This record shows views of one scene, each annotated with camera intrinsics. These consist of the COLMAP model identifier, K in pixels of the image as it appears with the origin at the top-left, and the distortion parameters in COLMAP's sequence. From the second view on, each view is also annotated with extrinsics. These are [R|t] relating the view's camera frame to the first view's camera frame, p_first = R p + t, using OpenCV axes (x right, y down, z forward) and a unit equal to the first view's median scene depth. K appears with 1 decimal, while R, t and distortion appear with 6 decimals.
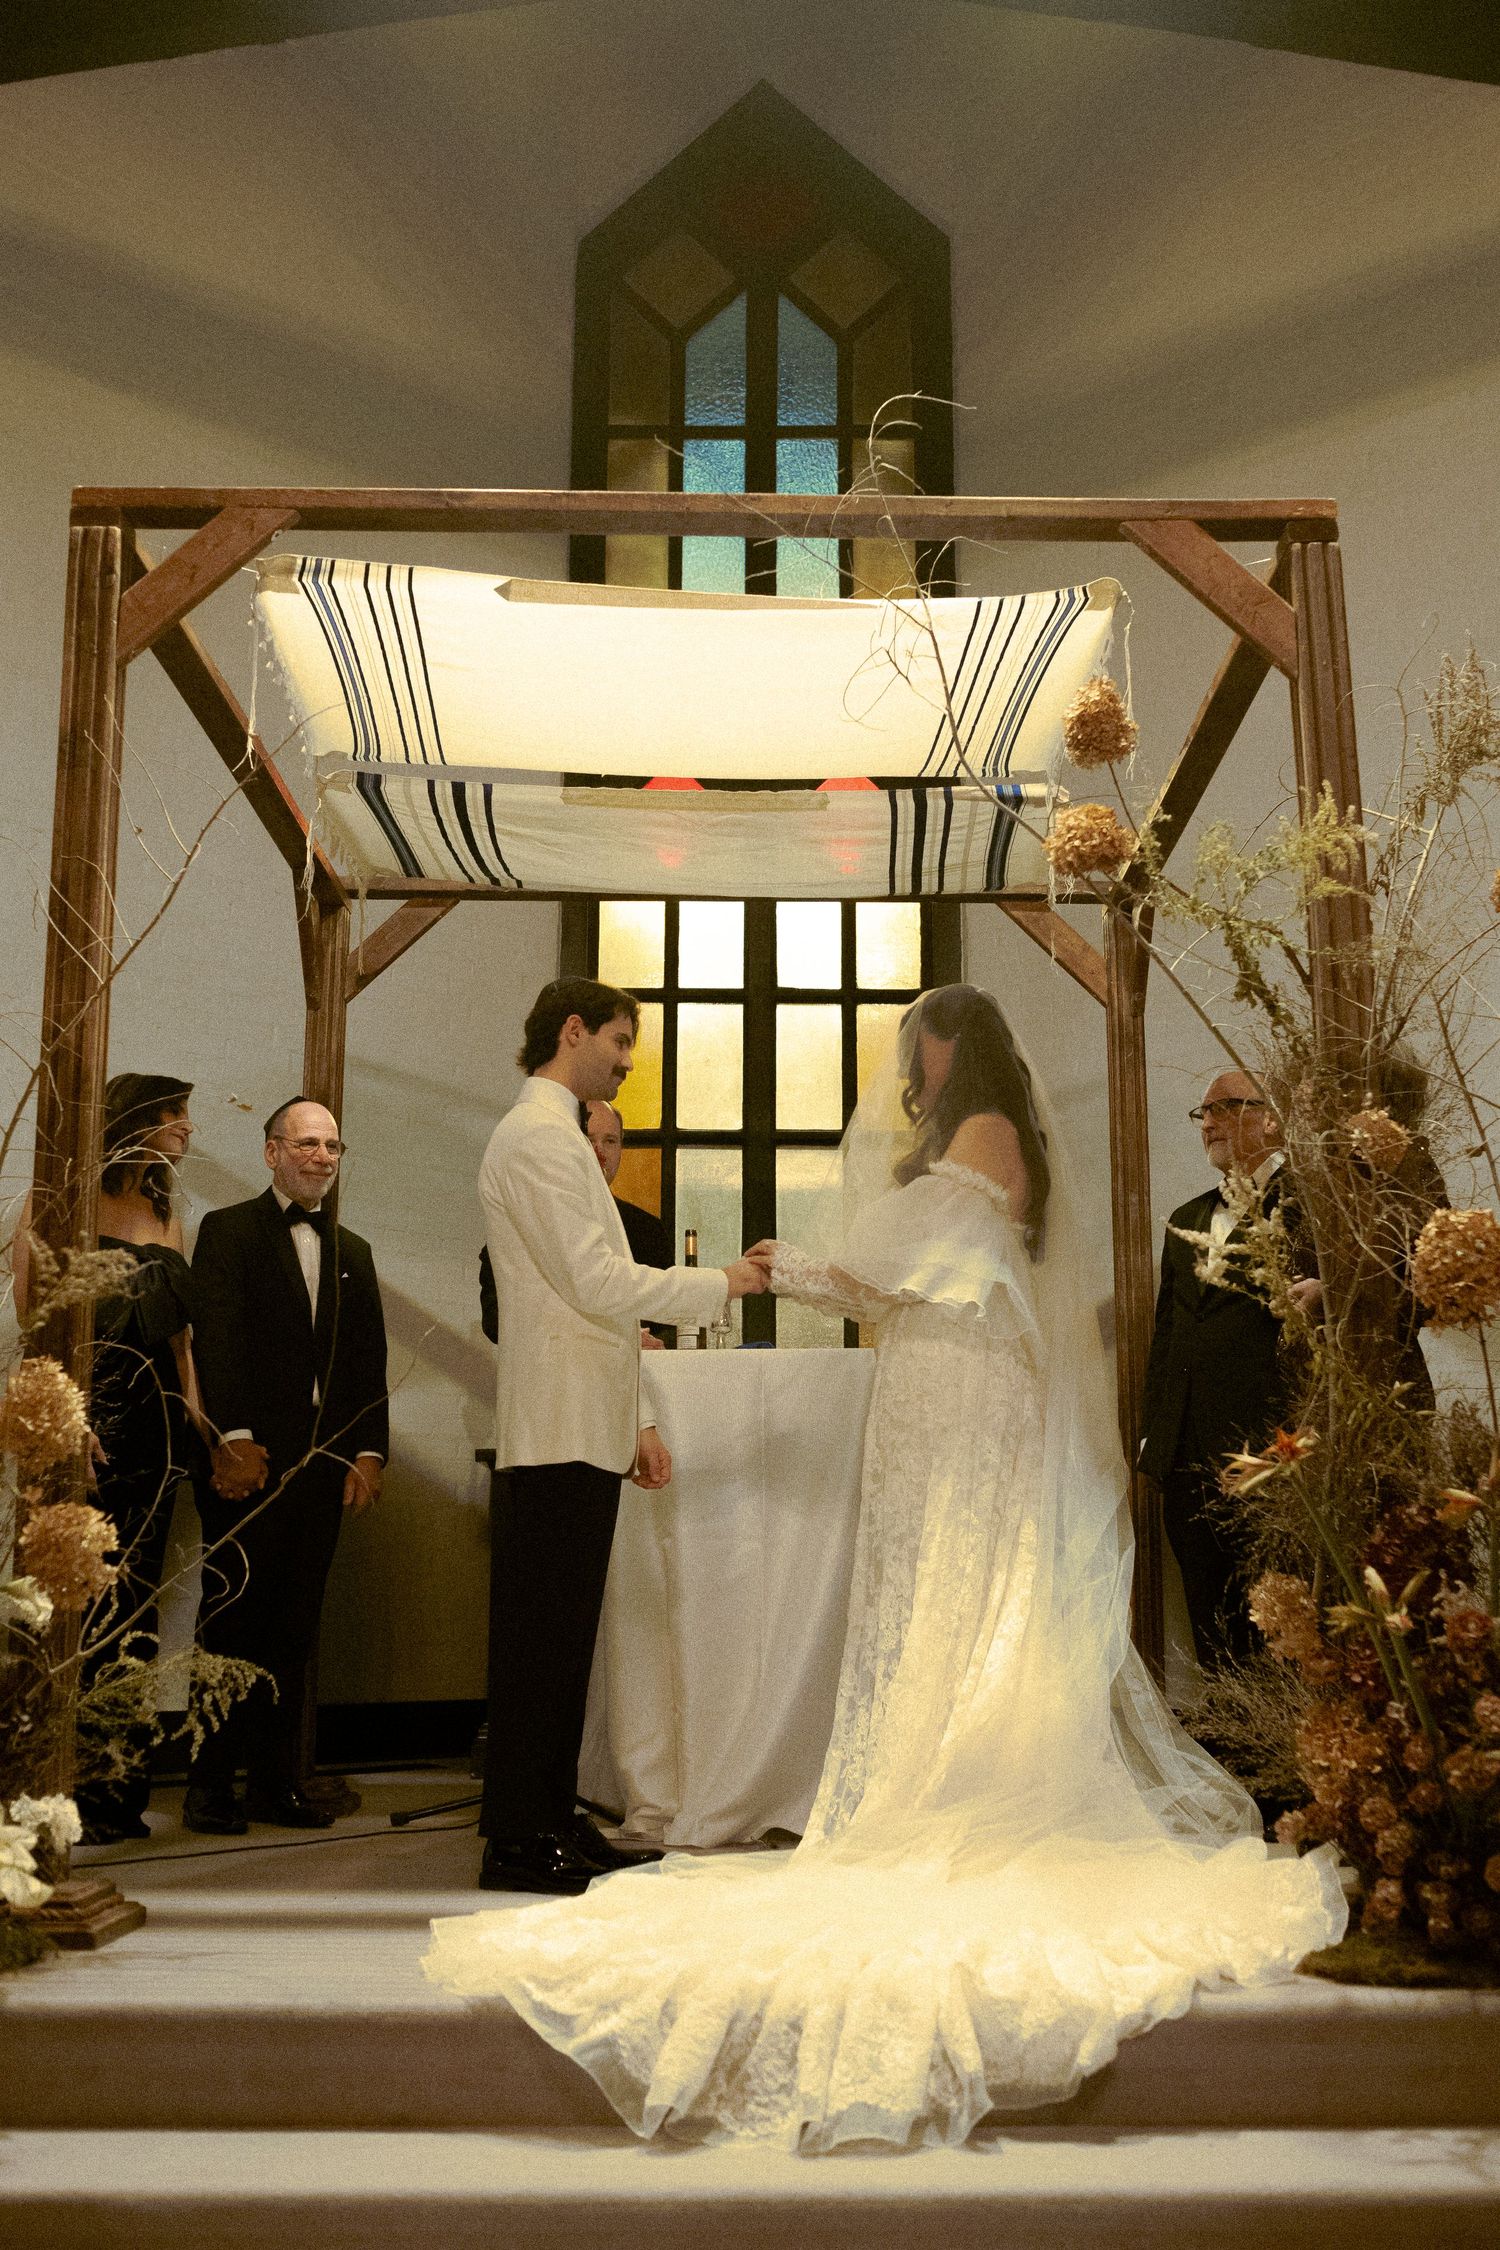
lens RADIAL K [[2341.3, 0, 750.0], [0, 2341.3, 1125.0], [0, 0, 1]] dist [0.000353, 0.001091]
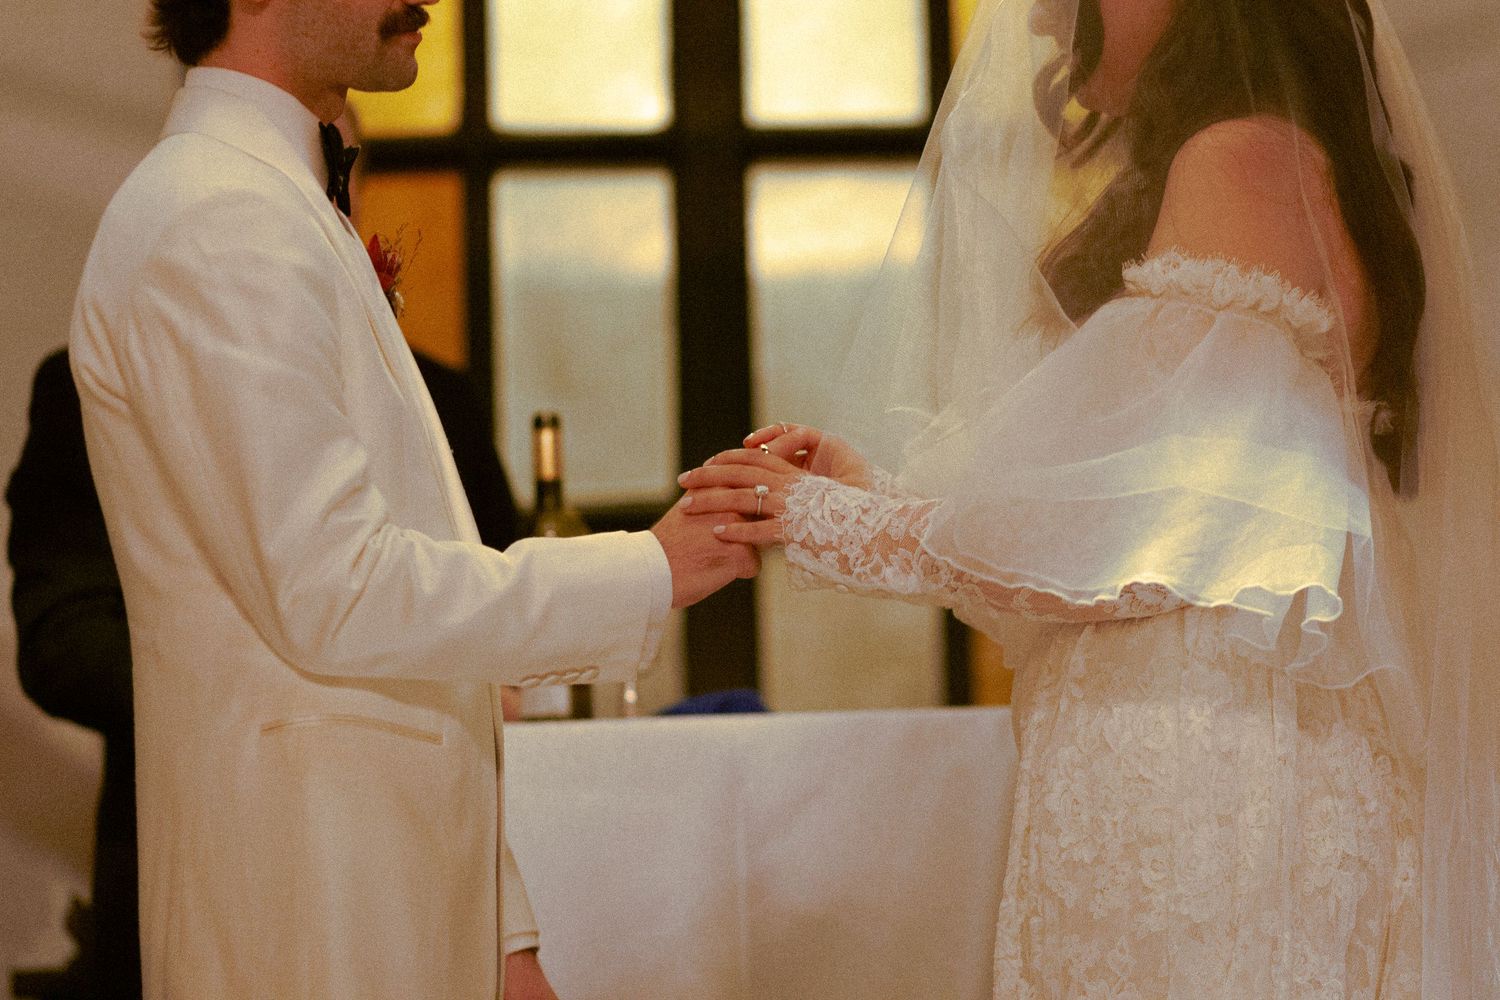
lens RADIAL K [[1560.9, 0, 750.0], [0, 1560.9, 500.0], [0, 0, 1]] dist [0.000353, 0.001091]
pose [[0.999236, -0.021426, -0.032695, 0.017499], [0.013772, 0.975734, -0.218525, 0.117008], [0.036583, 0.217908, 0.975284, 0.734083]]
